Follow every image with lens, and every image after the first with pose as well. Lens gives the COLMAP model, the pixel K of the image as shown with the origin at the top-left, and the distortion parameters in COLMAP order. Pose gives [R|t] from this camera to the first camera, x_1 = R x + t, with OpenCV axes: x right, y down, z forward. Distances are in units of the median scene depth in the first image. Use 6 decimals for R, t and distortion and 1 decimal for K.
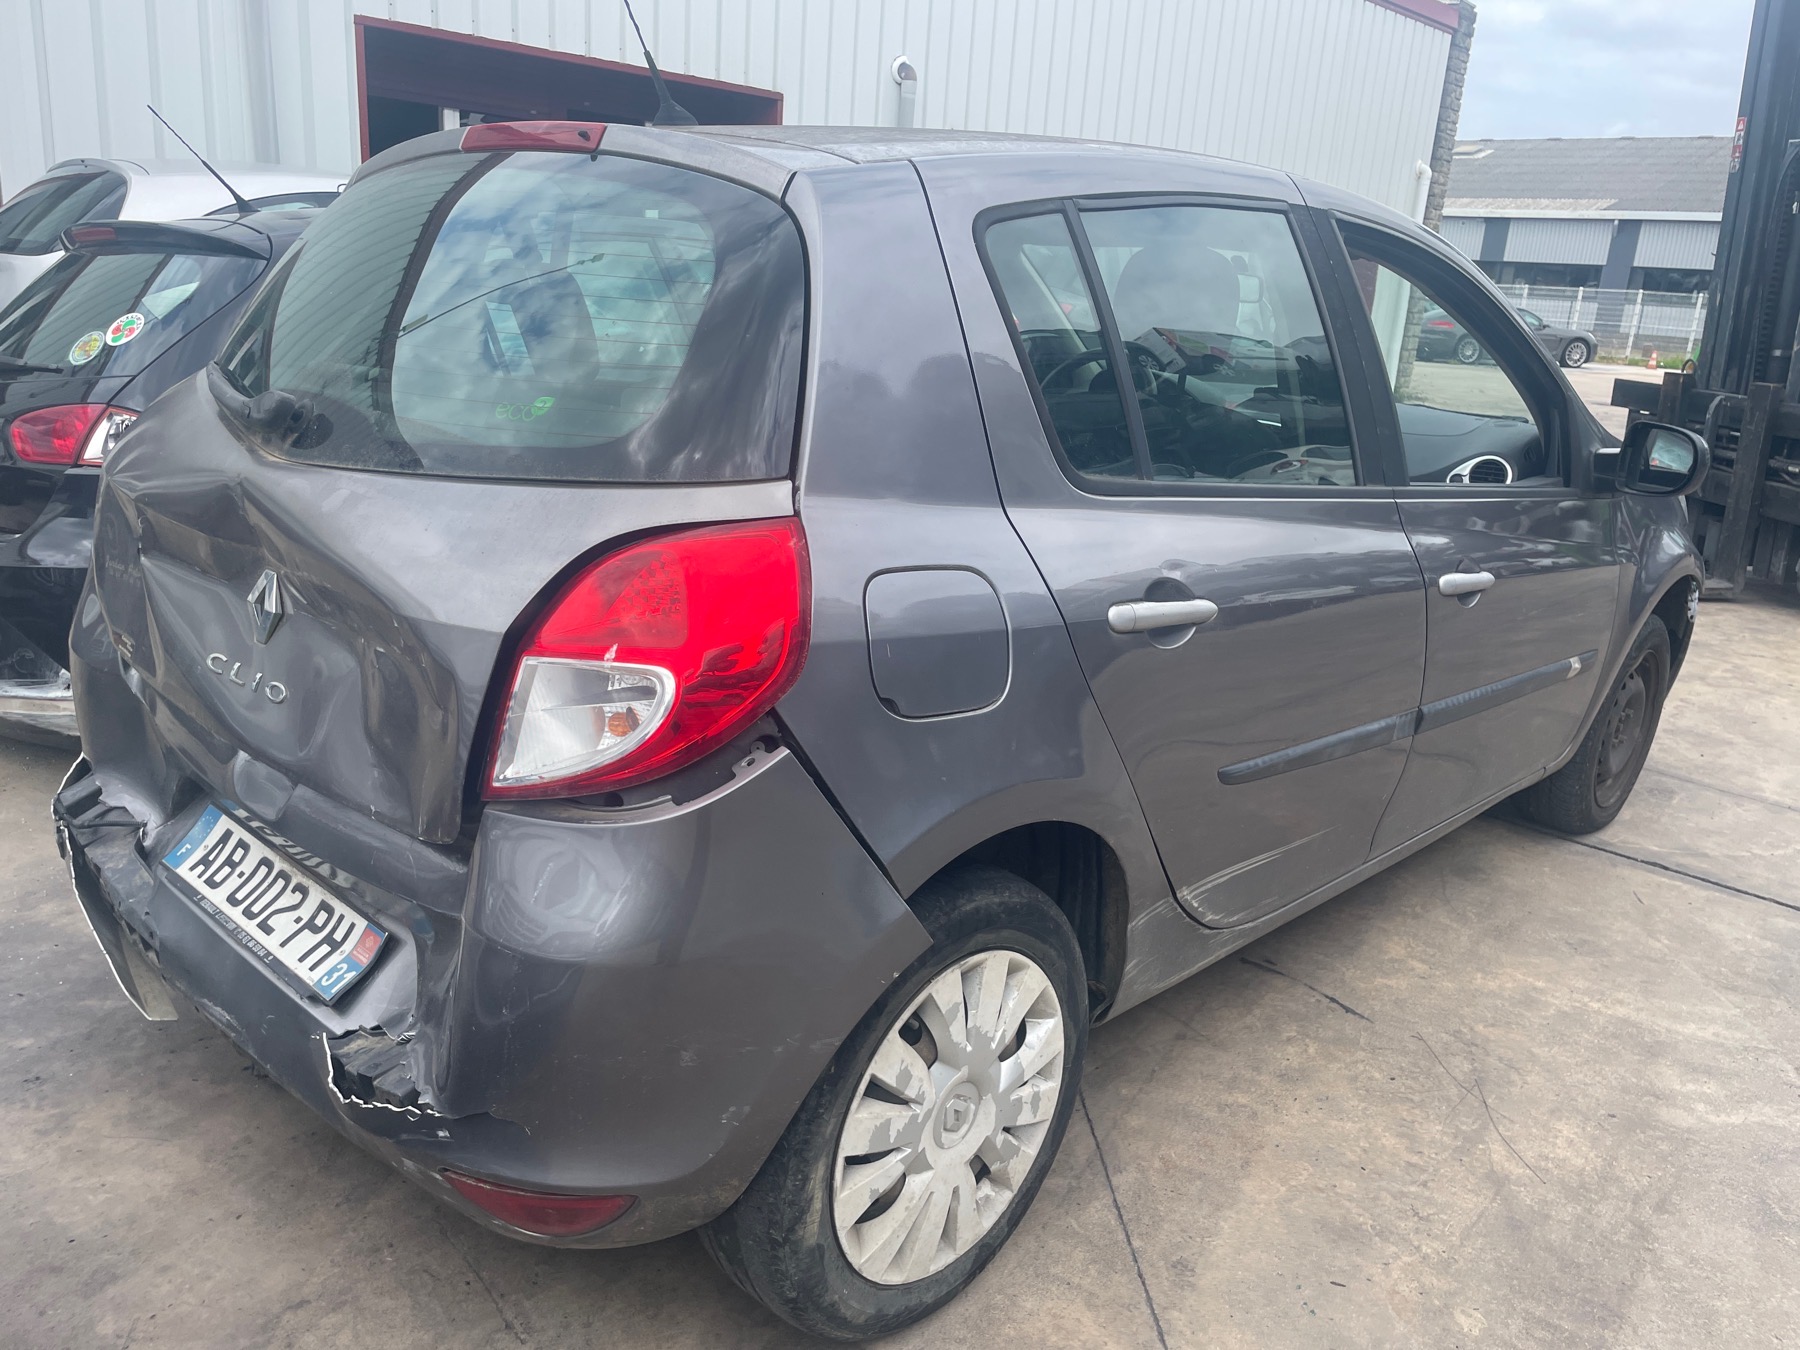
lens RADIAL K [[1389.4, 0, 882.7], [0, 1389.4, 681.2], [0, 0, 1]] dist [0.082482, -0.115539]
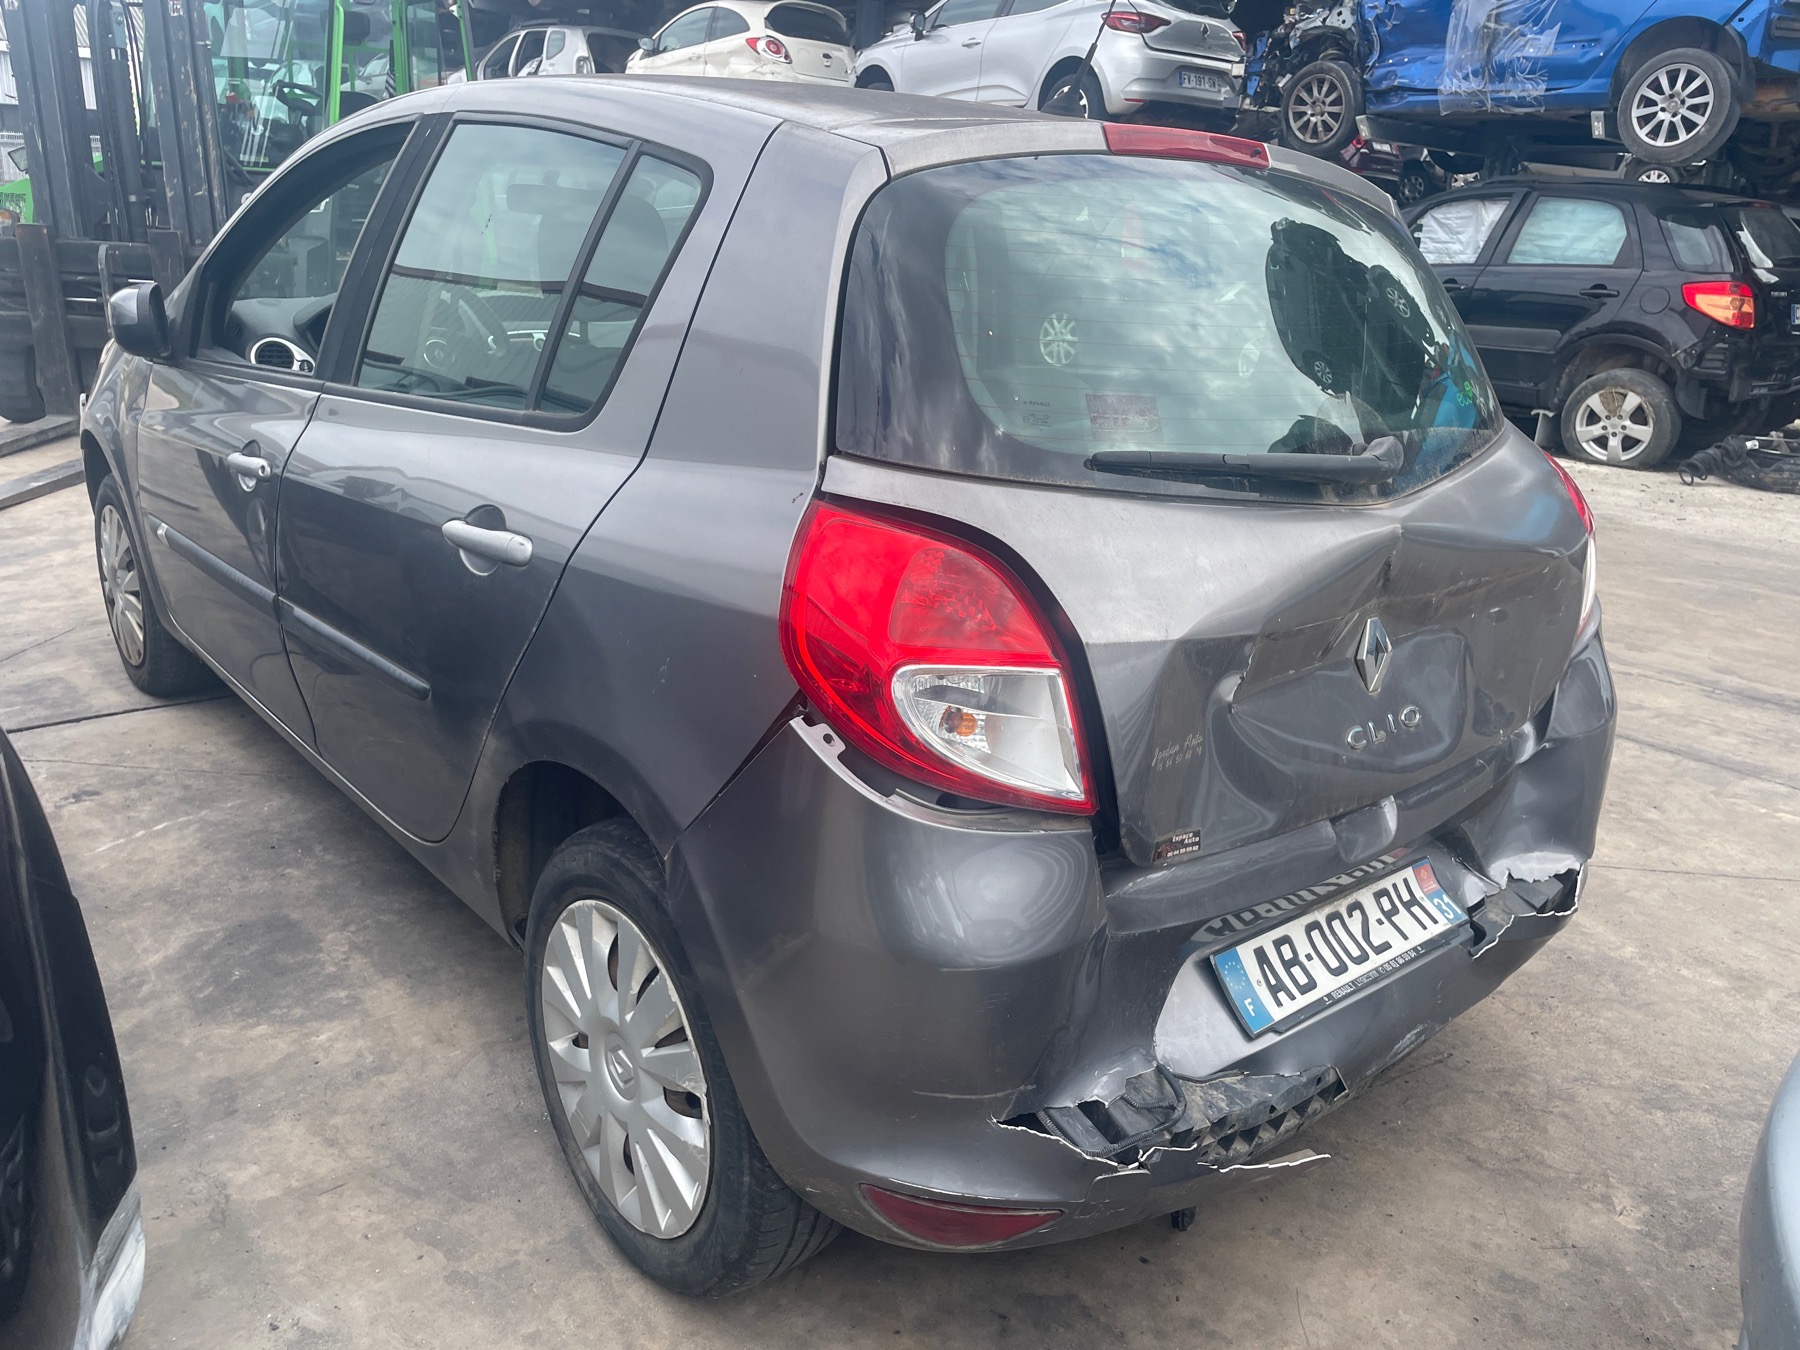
lens RADIAL K [[1406.1, 0, 900.0], [0, 1406.1, 675.0], [0, 0, 1]] dist [0.082406, -0.123487]
pose [[0.085184, -0.365831, 0.926775, -1.344105], [0.234719, 0.911345, 0.338166, -0.437457], [-0.968324, 0.188726, 0.163499, 1.119846]]
